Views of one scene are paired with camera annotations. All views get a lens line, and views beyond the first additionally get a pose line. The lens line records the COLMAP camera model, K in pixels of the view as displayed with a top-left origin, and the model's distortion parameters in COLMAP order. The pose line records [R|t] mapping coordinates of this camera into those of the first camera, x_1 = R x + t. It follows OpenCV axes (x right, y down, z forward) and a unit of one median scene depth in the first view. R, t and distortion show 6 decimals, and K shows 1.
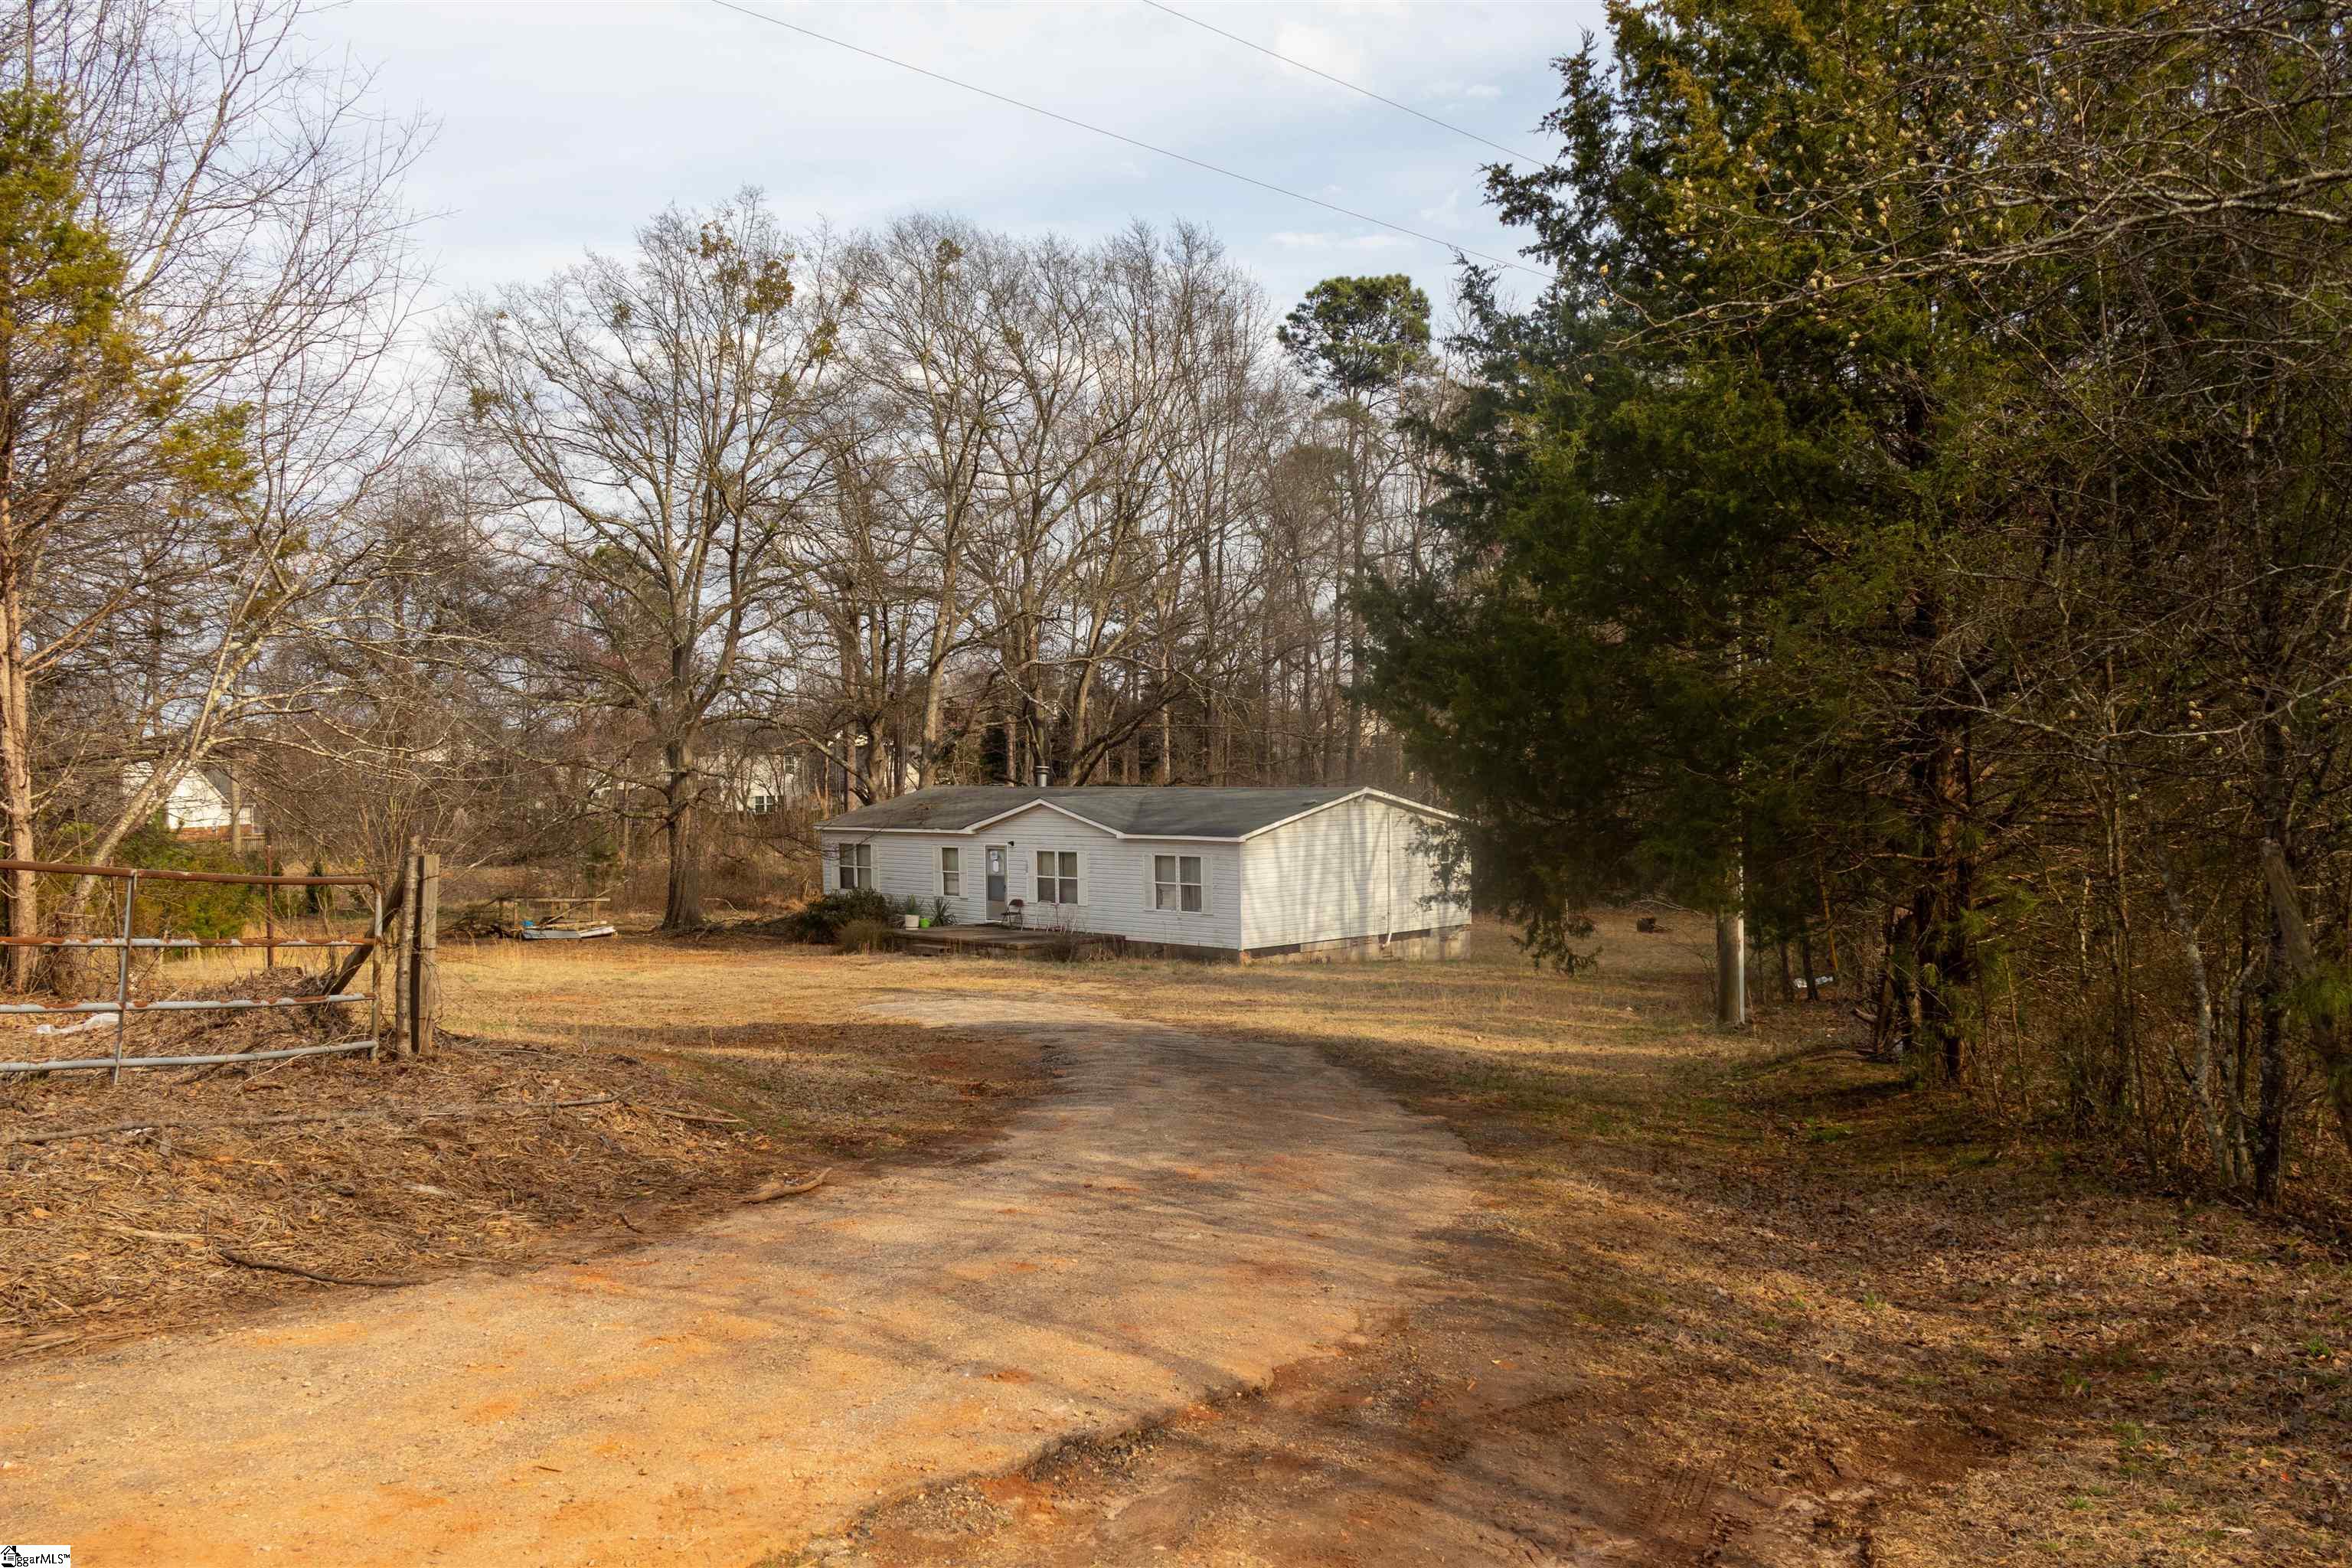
lens RADIAL K [[1954.5, 0, 1160.1], [0, 1954.5, 770.2], [0, 0, 1]] dist [0.006926, -0.012843]
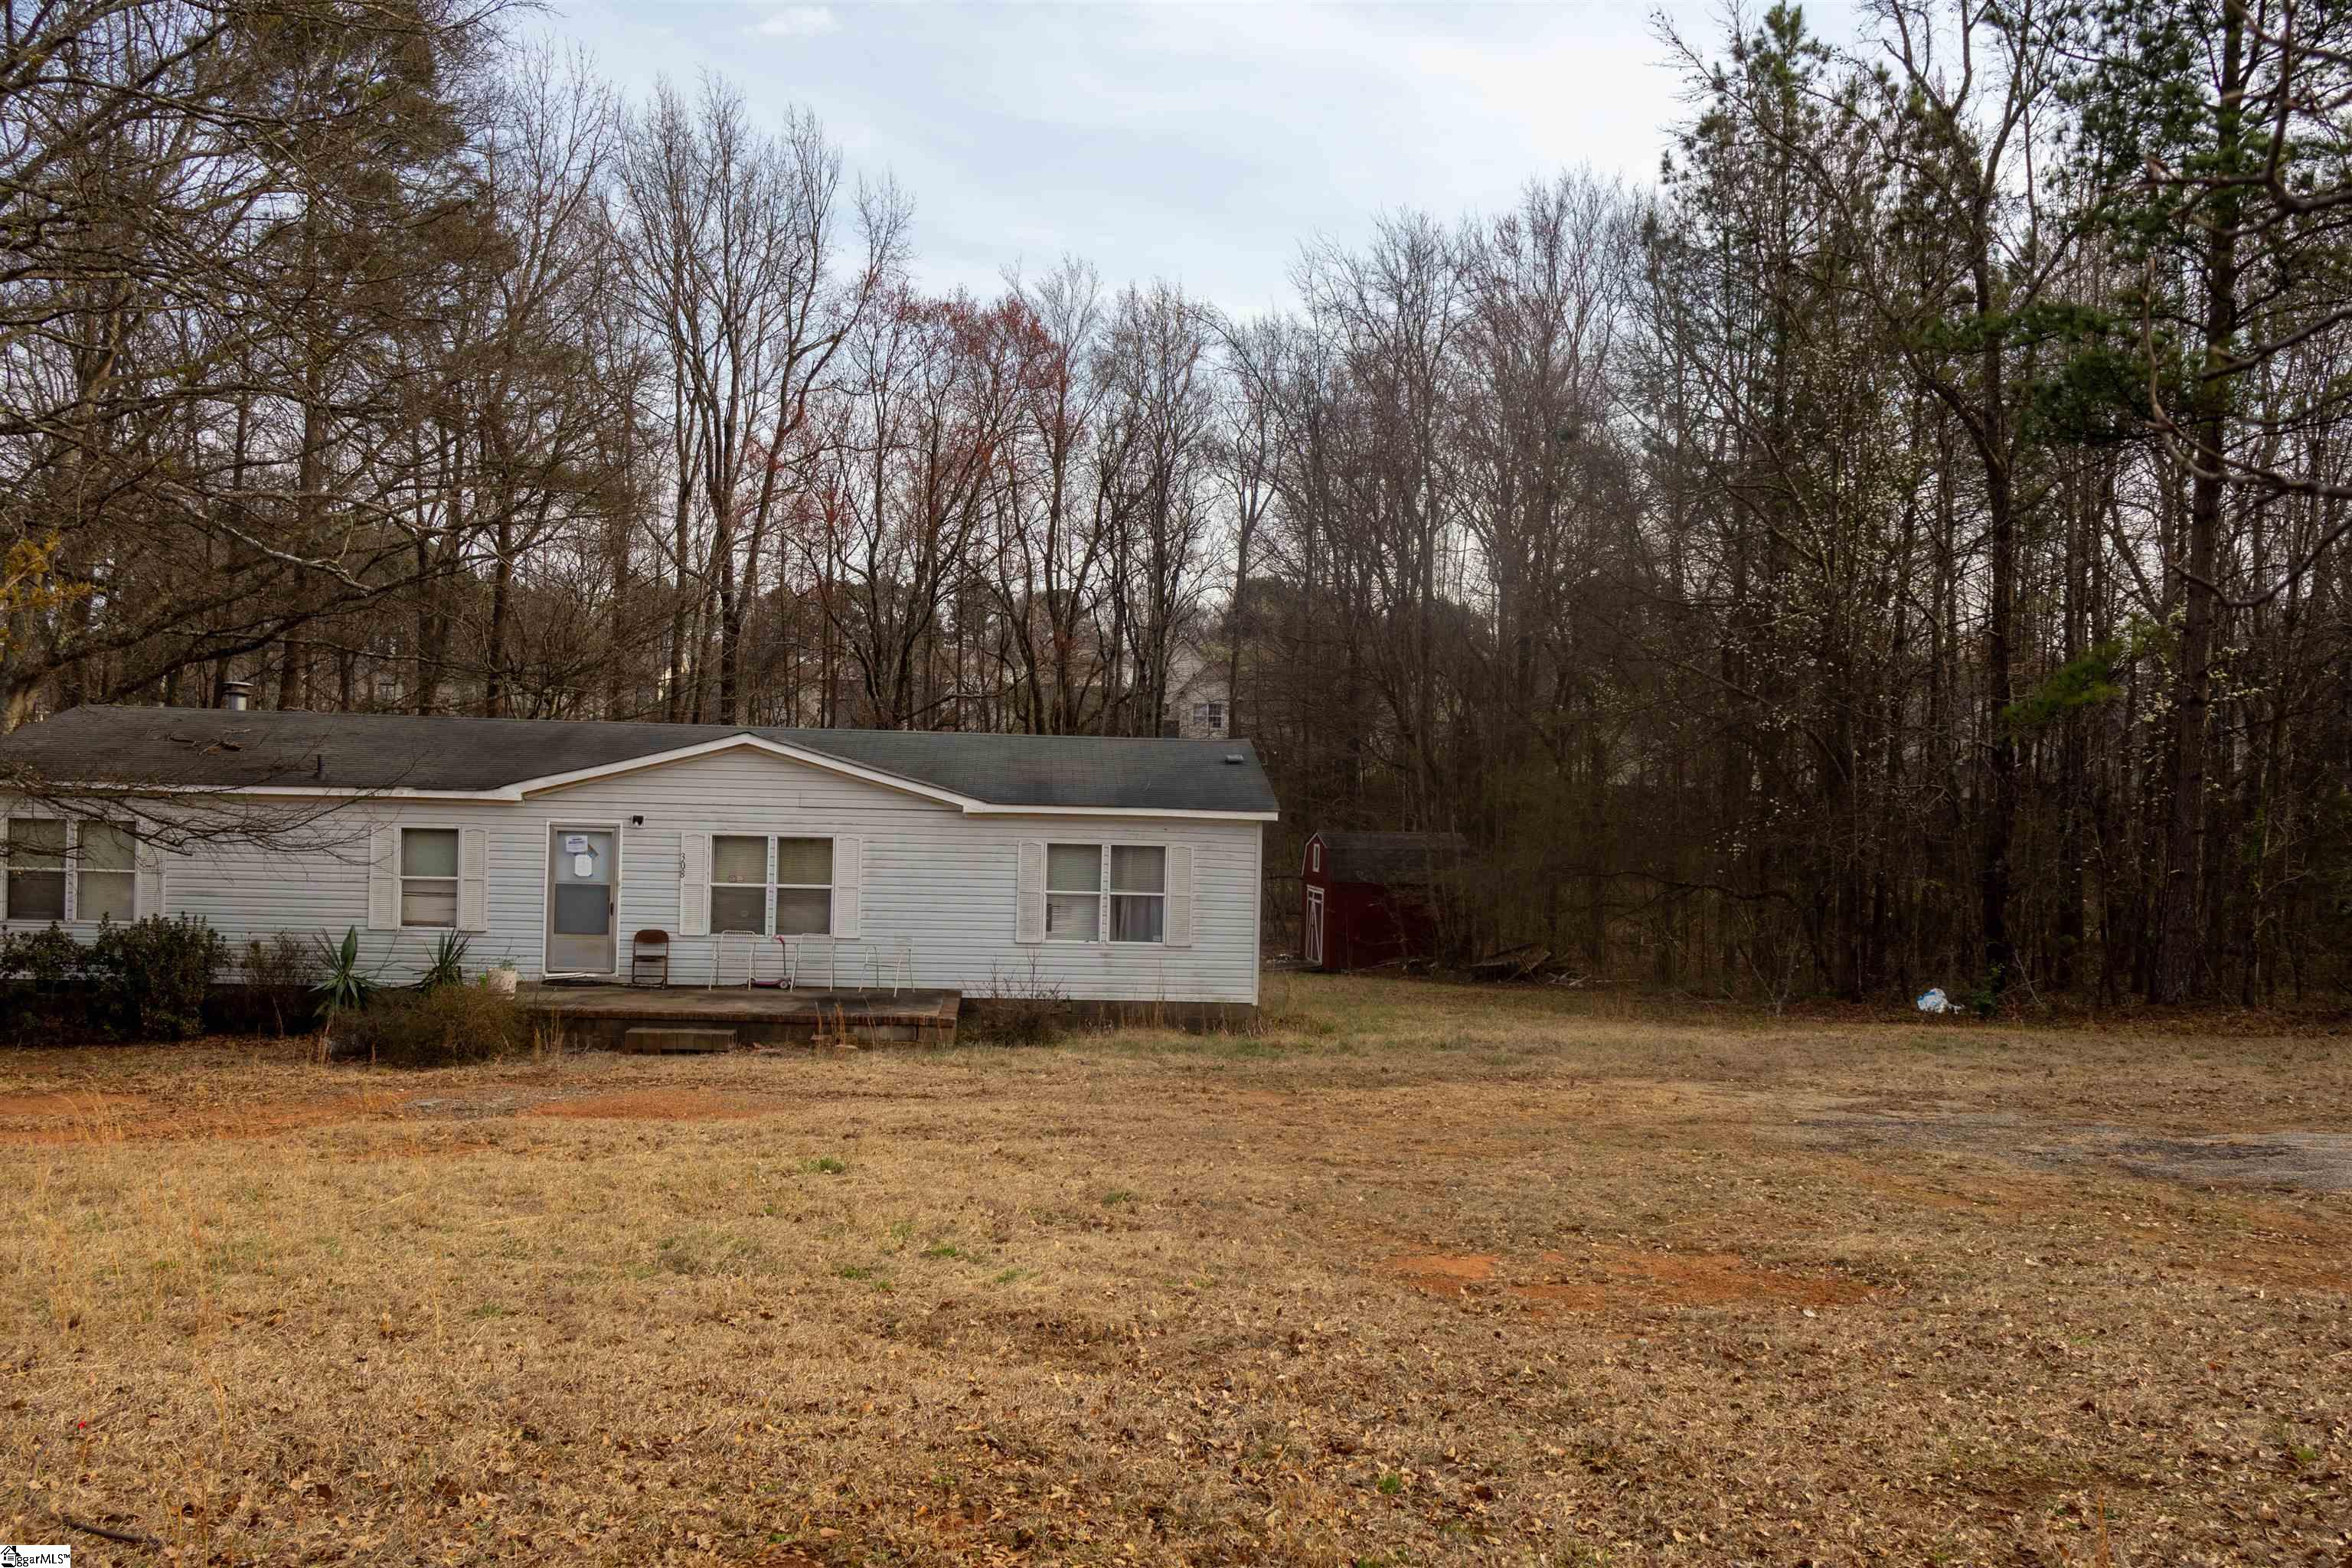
lens RADIAL K [[1954.5, 0, 1173.8], [0, 1954.5, 790.8], [0, 0, 1]] dist [0.006926, -0.012843]
pose [[0.644501, 0.010869, 0.764526, -0.336148], [-0.032290, 0.999394, 0.013012, 0.016822], [-0.763921, -0.033073, 0.644461, 0.507440]]
